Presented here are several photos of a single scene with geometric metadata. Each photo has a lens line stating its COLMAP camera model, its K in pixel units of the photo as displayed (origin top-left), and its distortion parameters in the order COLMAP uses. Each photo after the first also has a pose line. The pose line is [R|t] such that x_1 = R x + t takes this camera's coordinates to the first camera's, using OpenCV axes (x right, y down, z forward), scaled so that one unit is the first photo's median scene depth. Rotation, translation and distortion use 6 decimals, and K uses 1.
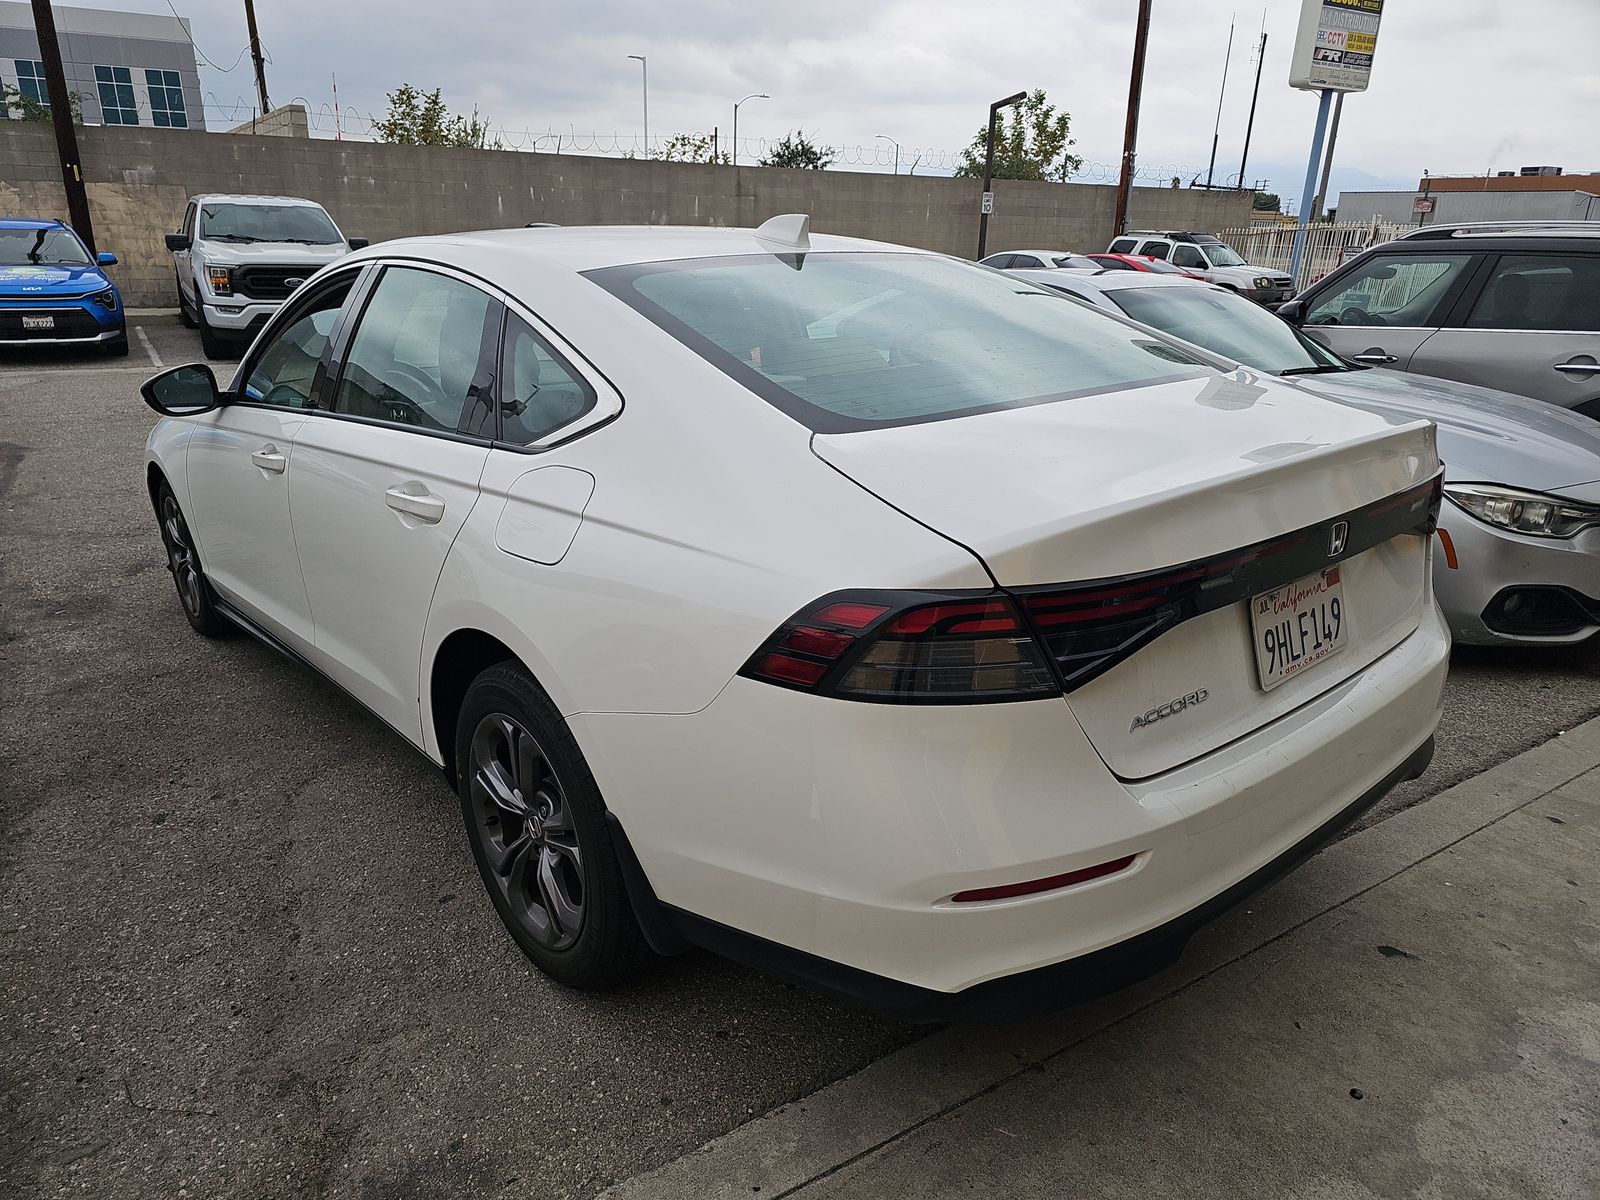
lens RADIAL K [[1058.1, 0, 799.1], [0, 1058.1, 633.1], [0, 0, 1]] dist [0.043704, -0.036009]
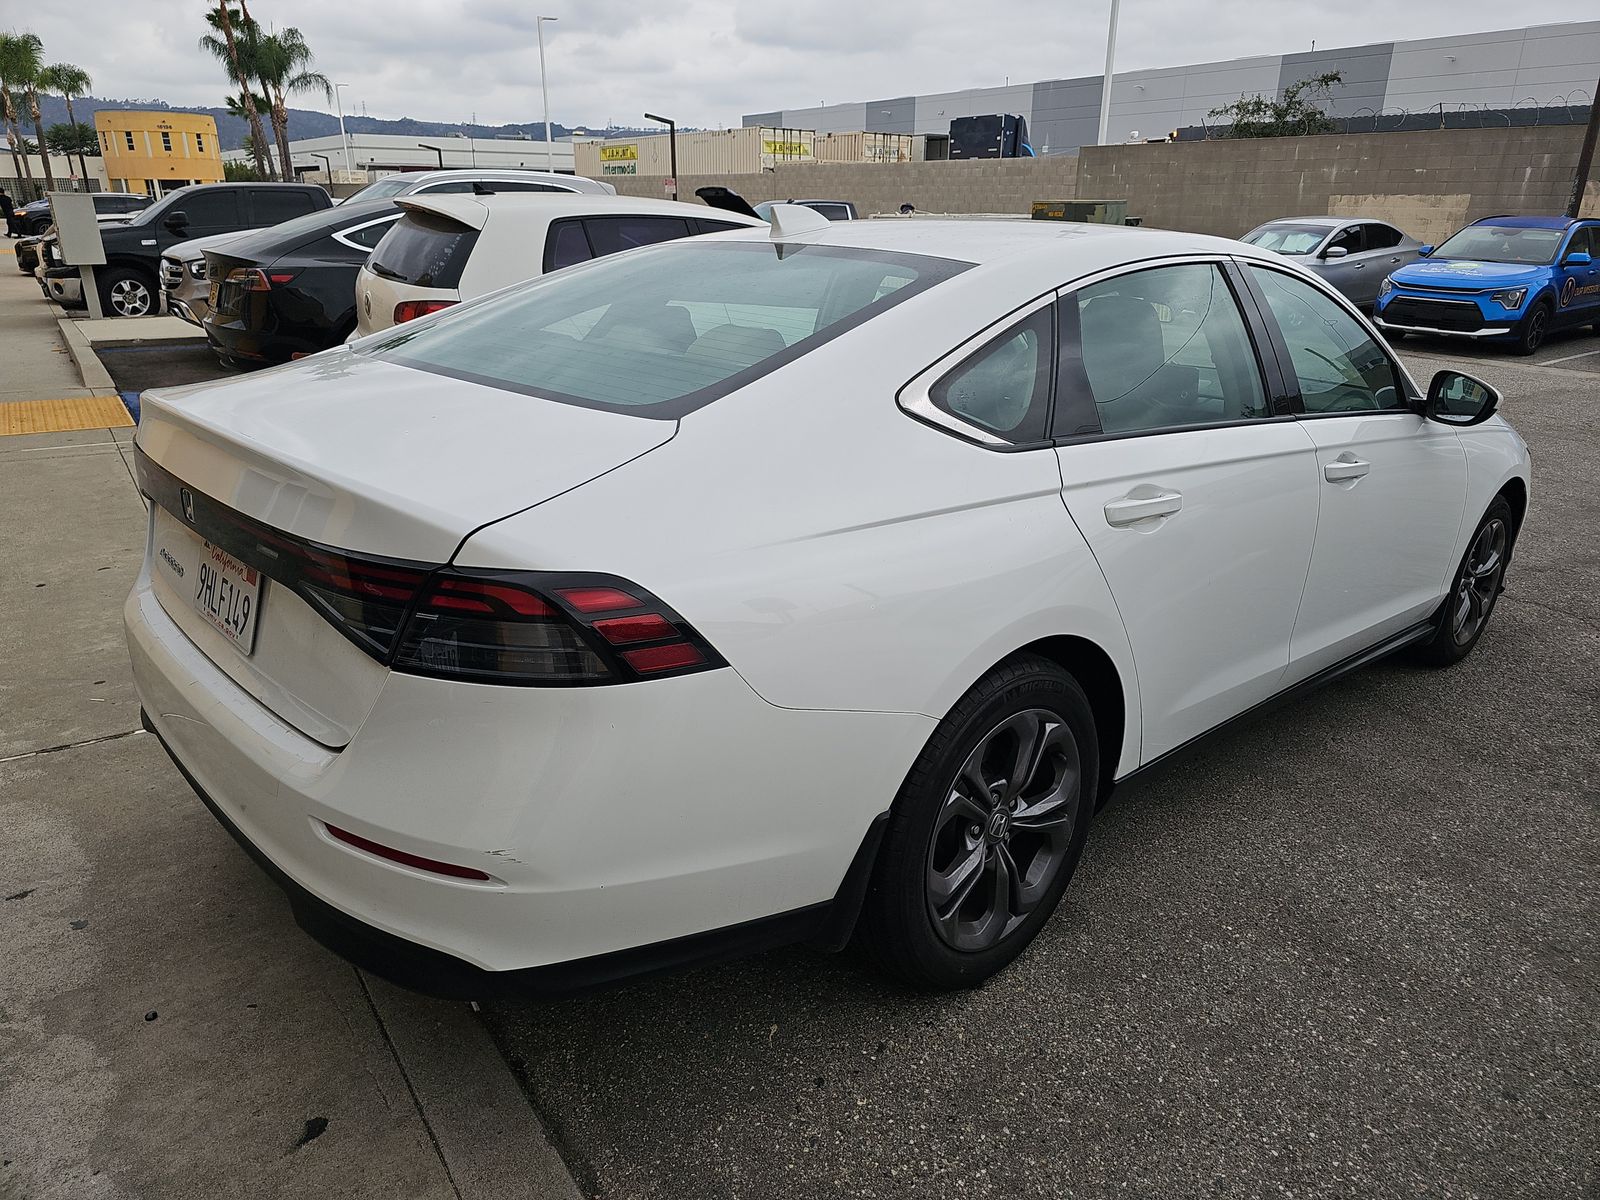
lens RADIAL K [[1047.4, 0, 789.9], [0, 1047.4, 602.6], [0, 0, 1]] dist [0.037706, -0.030615]
pose [[0.037167, 0.339062, -0.940029, 0.143714], [-0.364264, 0.880555, 0.303208, -0.050160], [0.930554, 0.331149, 0.156236, 0.132605]]
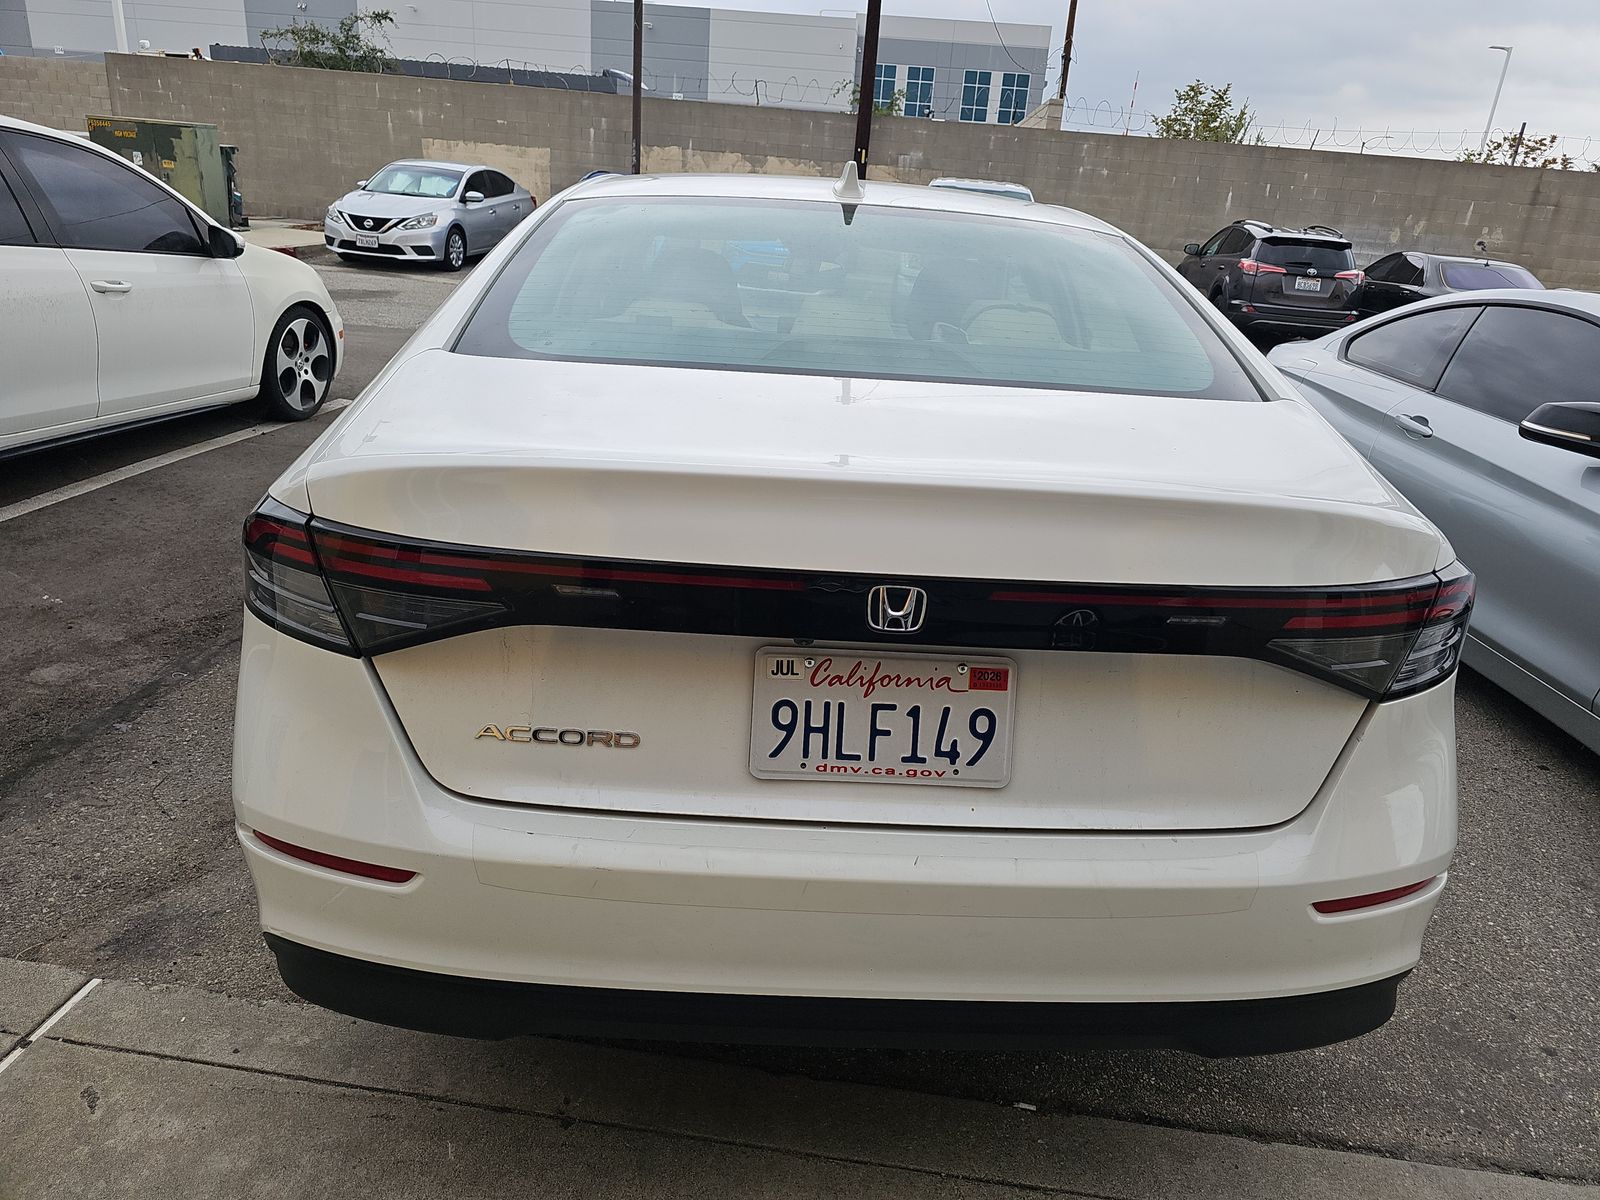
lens RADIAL K [[1067.5, 0, 800.0], [0, 1067.5, 600.0], [0, 0, 1]] dist [0.041924, -0.037550]
pose [[0.777335, 0.265787, -0.570182, 0.079790], [-0.281690, 0.957481, 0.062292, -0.011154], [0.562495, 0.112193, 0.819153, 0.036296]]
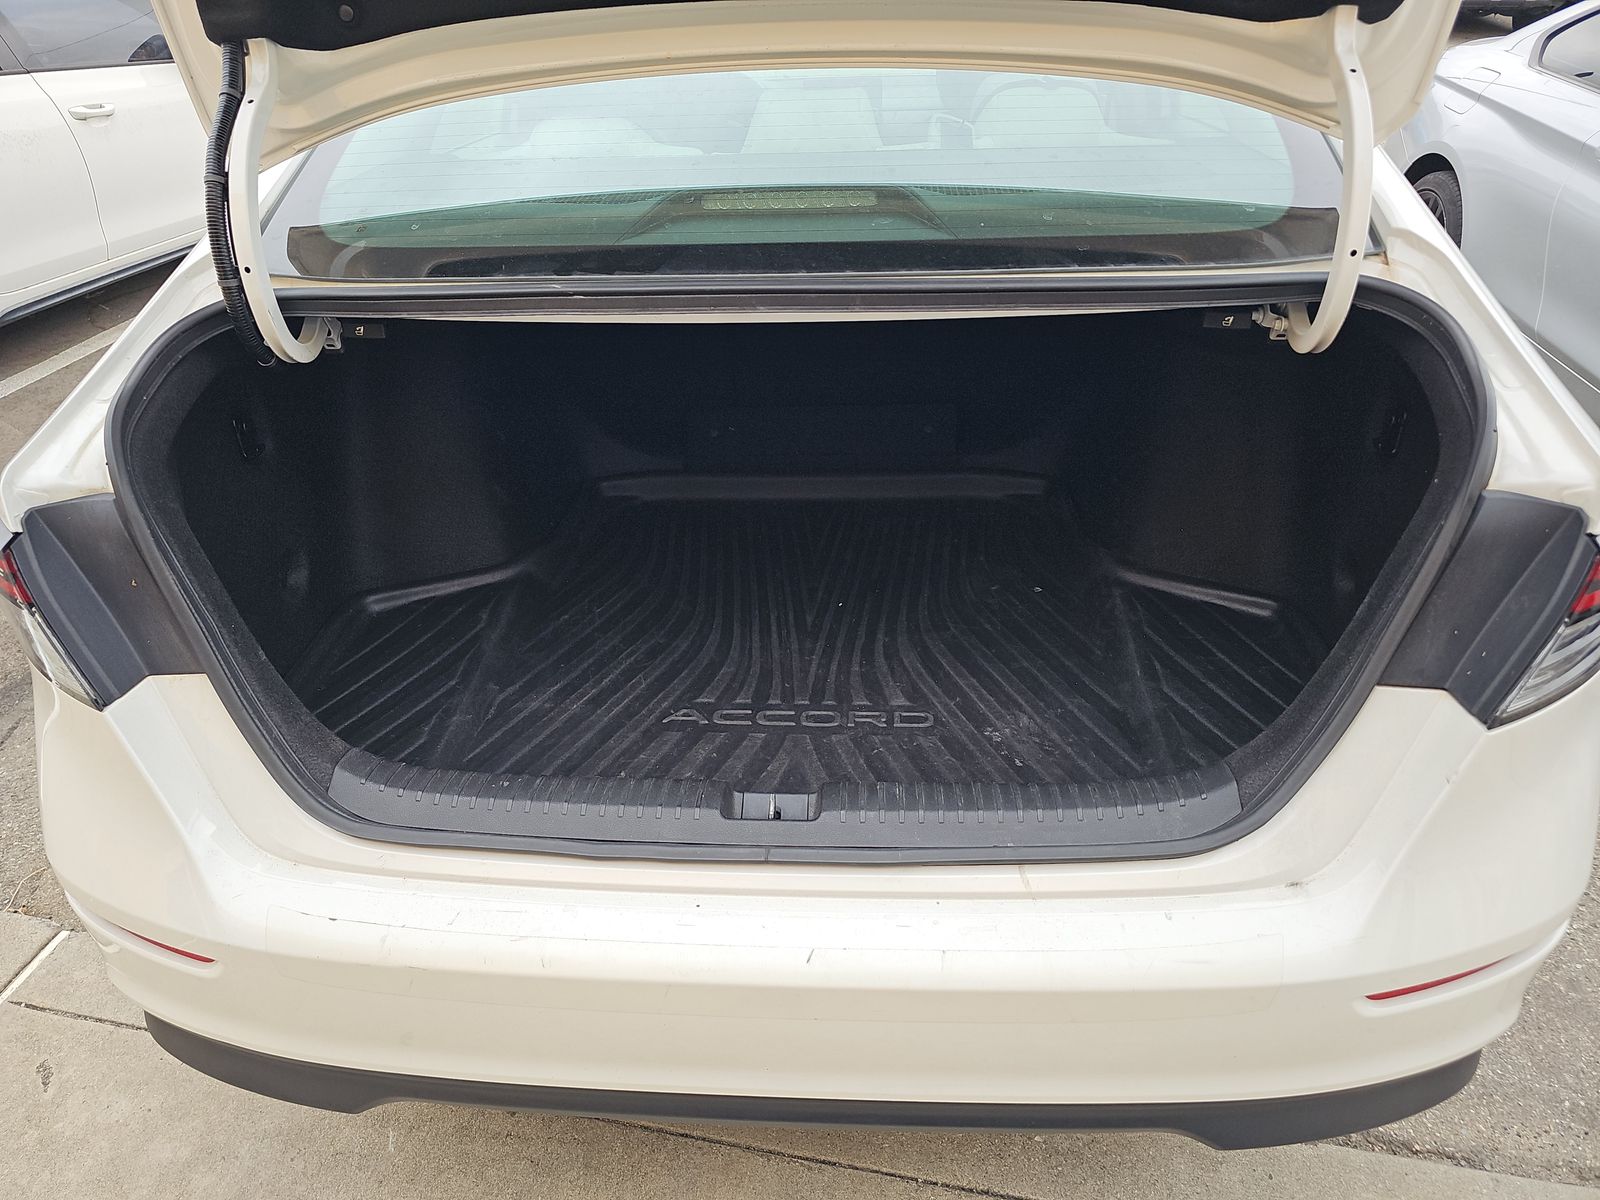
lens RADIAL K [[1047.4, 0, 789.9], [0, 1047.4, 602.6], [0, 0, 1]] dist [0.037706, -0.030615]
pose [[0.714092, 0.370722, -0.593833, 0.074378], [-0.214765, 0.923378, 0.318196, -0.025592], [0.666295, -0.099687, 0.738995, 0.061862]]
